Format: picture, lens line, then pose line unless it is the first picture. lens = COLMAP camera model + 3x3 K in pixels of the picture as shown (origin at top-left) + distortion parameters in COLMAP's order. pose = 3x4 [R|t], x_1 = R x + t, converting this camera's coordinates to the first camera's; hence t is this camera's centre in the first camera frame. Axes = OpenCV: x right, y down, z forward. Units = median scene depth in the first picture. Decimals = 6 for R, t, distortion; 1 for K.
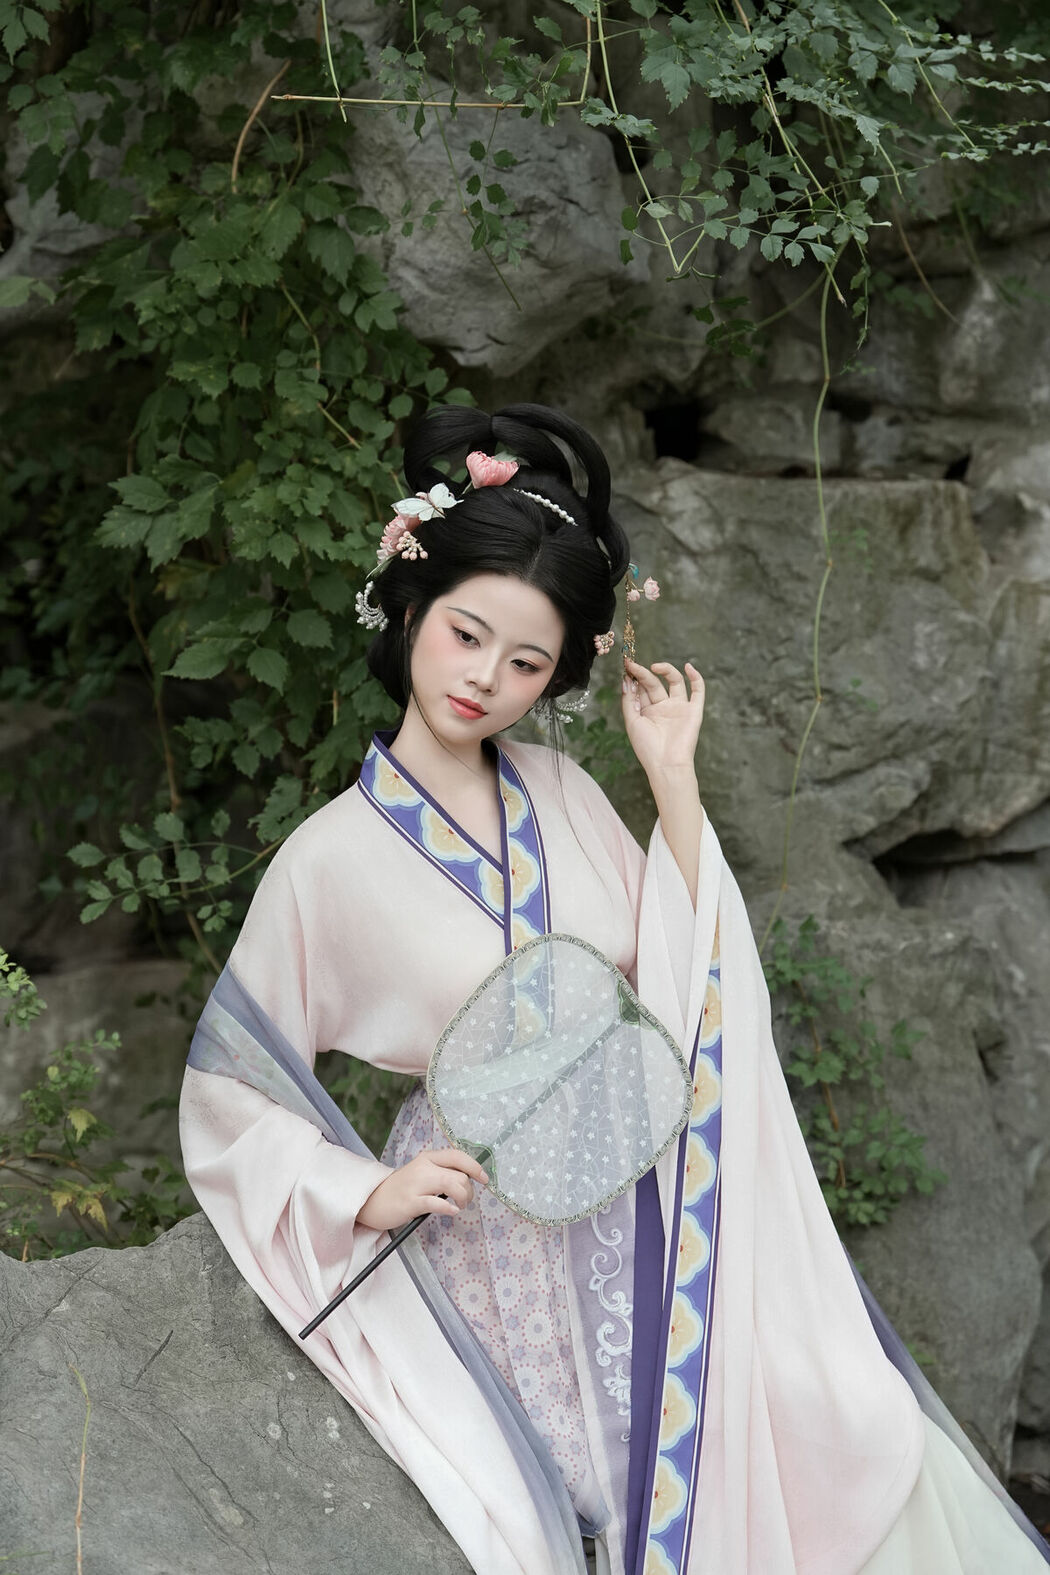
lens RADIAL K [[4195.3, 0, 489.0], [0, 4195.3, 783.5], [0, 0, 1]] dist [0.476779, -0.432902]
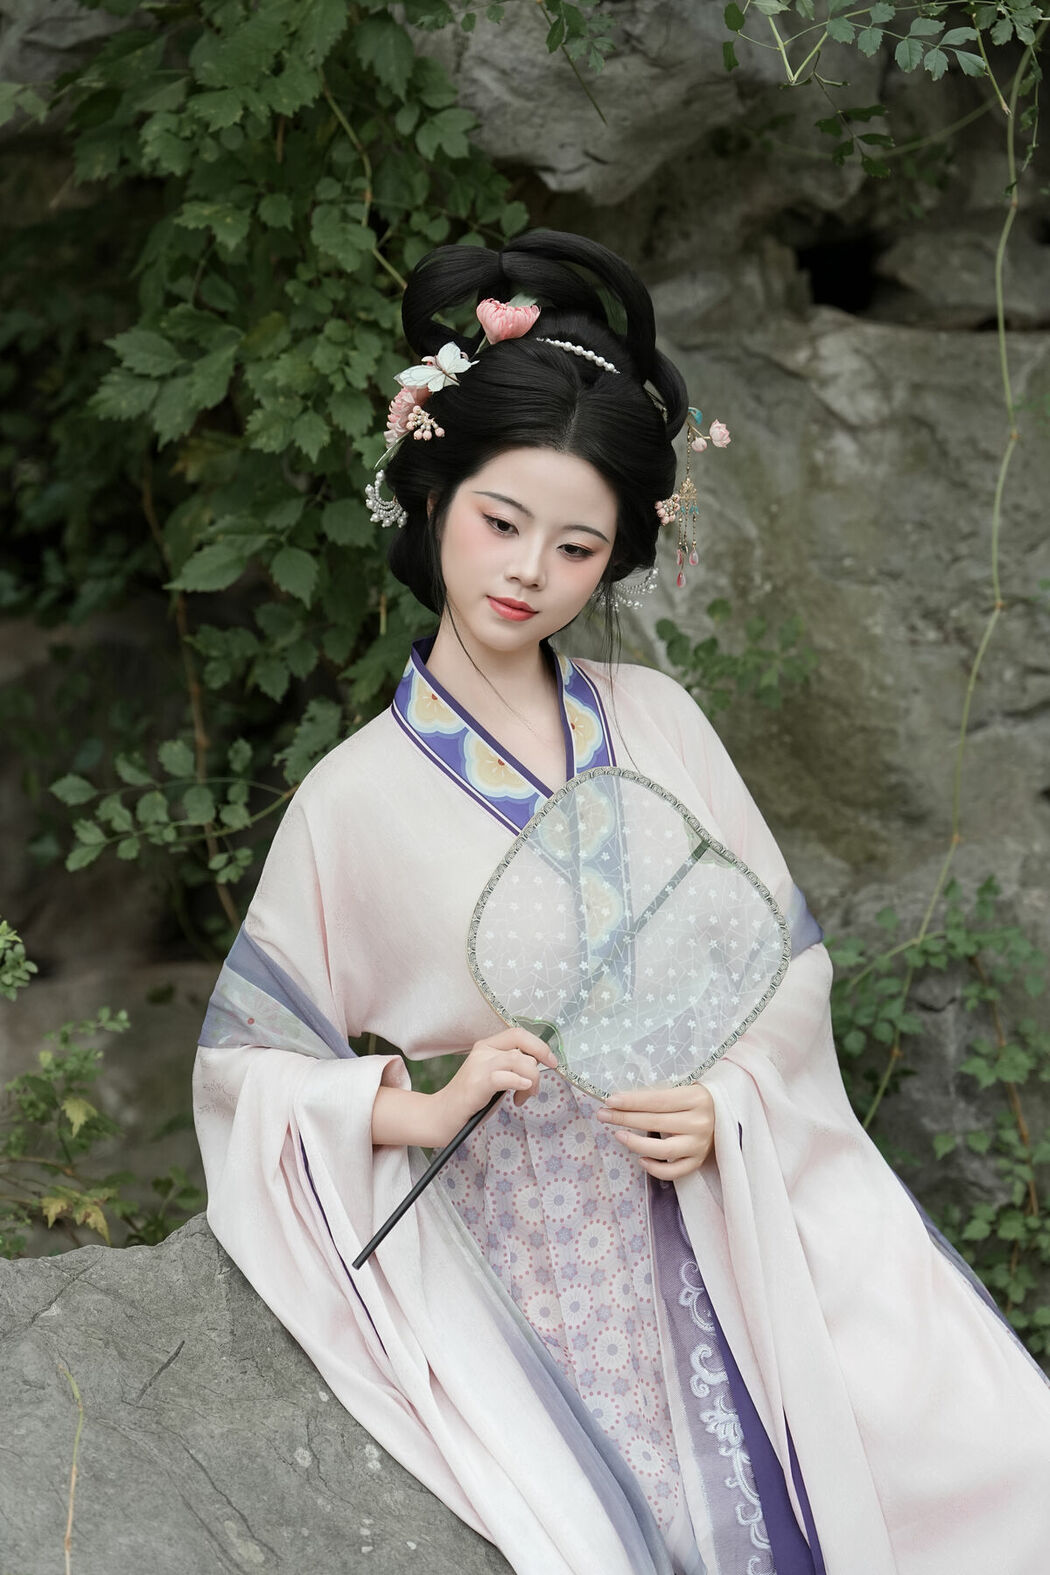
lens RADIAL K [[6350.4, 0, 525.0], [0, 6350.4, 787.5], [0, 0, 1]] dist [1.094689, 3.847236]
pose [[0.999435, -0.000839, -0.033586, 0.029283], [0.000630, 0.999980, -0.006228, 0.022234], [0.033590, 0.006204, 0.999416, -0.221349]]
